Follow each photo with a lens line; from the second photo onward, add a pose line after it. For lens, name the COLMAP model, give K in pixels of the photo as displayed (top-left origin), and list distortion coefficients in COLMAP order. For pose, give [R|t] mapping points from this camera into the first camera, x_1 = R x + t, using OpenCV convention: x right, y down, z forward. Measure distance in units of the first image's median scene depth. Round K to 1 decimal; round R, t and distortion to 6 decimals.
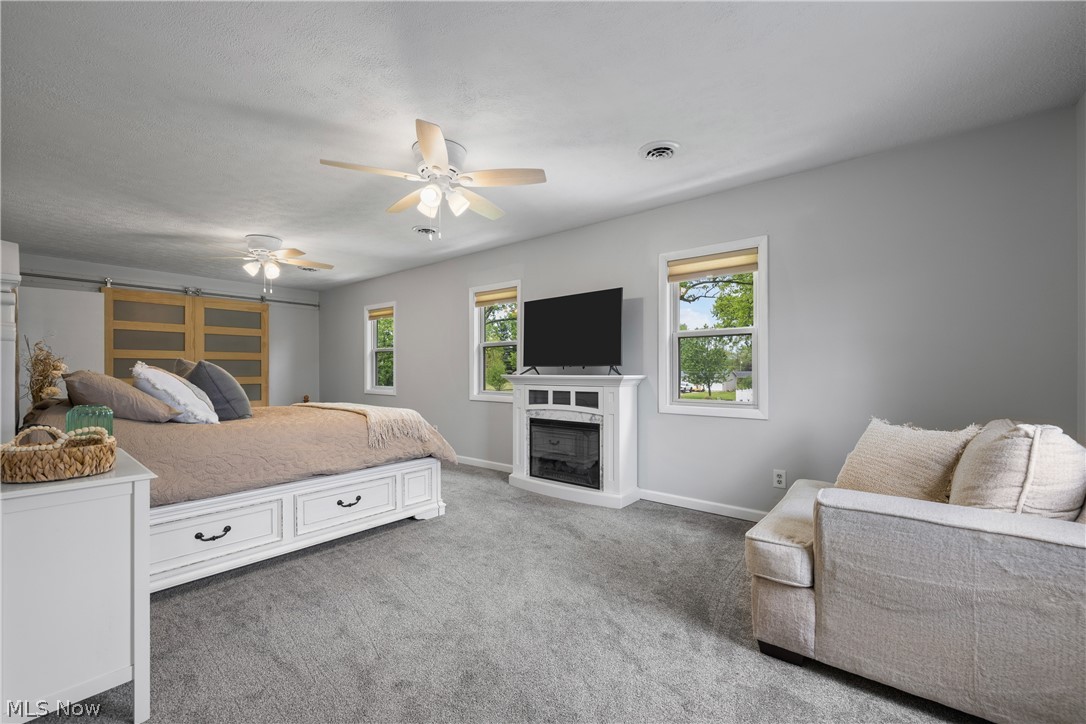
lens RADIAL K [[444.3, 0, 543.2], [0, 444.3, 369.8], [0, 0, 1]] dist [-0.000142, -0.000005]
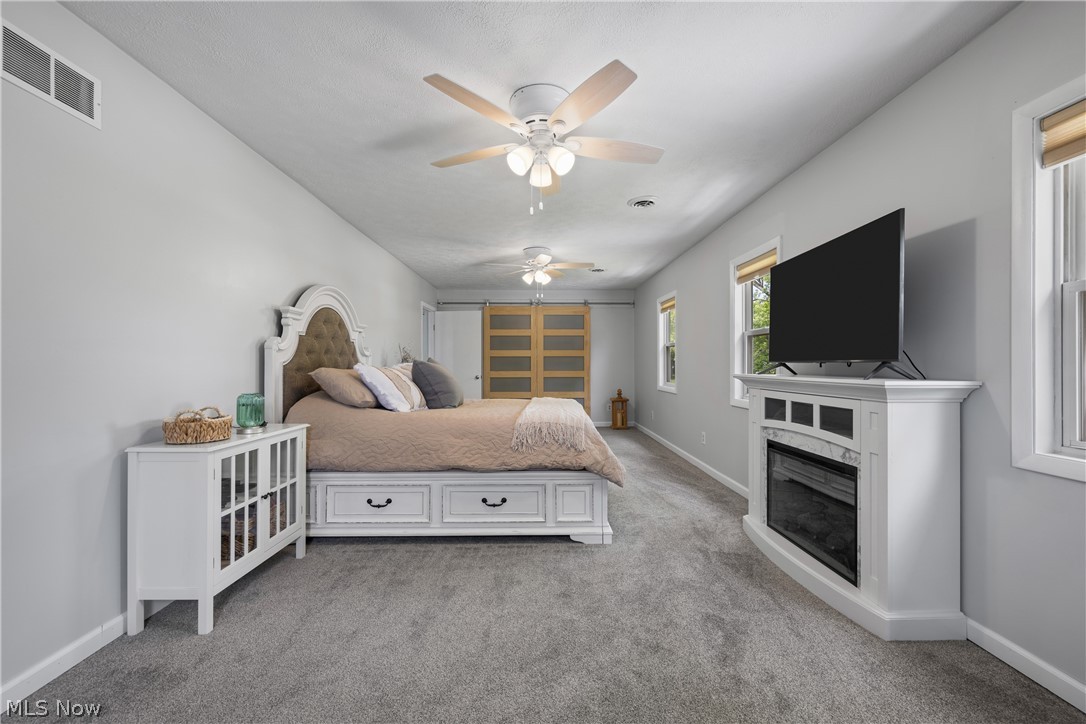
lens RADIAL K [[438.4, 0, 543.0], [0, 438.4, 362.0], [0, 0, 1]] dist [-0.000549, 0.000059]
pose [[0.647800, -0.002379, -0.761807, 0.298782], [-0.000114, 0.999995, -0.003220, -0.007074], [0.761811, 0.002173, 0.647796, 0.364917]]
